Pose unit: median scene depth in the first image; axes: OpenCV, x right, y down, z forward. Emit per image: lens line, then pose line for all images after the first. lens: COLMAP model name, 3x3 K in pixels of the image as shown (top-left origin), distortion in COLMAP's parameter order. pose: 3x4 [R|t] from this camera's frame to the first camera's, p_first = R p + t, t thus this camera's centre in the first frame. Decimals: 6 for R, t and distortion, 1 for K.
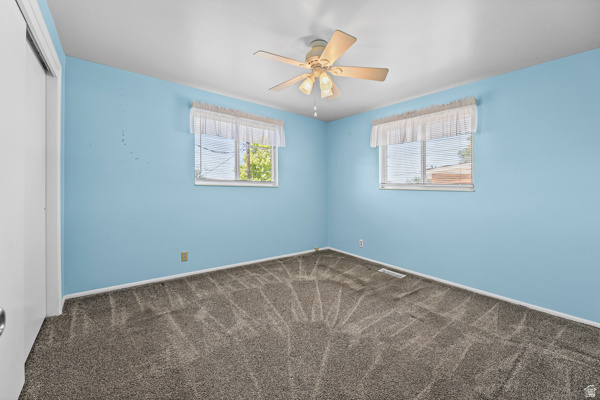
lens RADIAL K [[247.2, 0, 302.2], [0, 247.2, 184.0], [0, 0, 1]] dist [-0.003053, -0.000186]
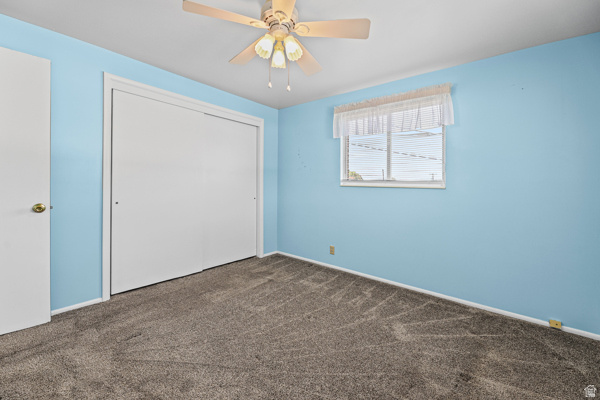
lens RADIAL K [[247.2, 0, 301.1], [0, 247.2, 189.0], [0, 0, 1]] dist [-0.003053, -0.000186]
pose [[0.208412, 0.005409, -0.978026, 0.611055], [-0.001045, 0.999985, 0.005308, 0.012664], [0.978040, -0.000085, 0.208415, 0.657837]]
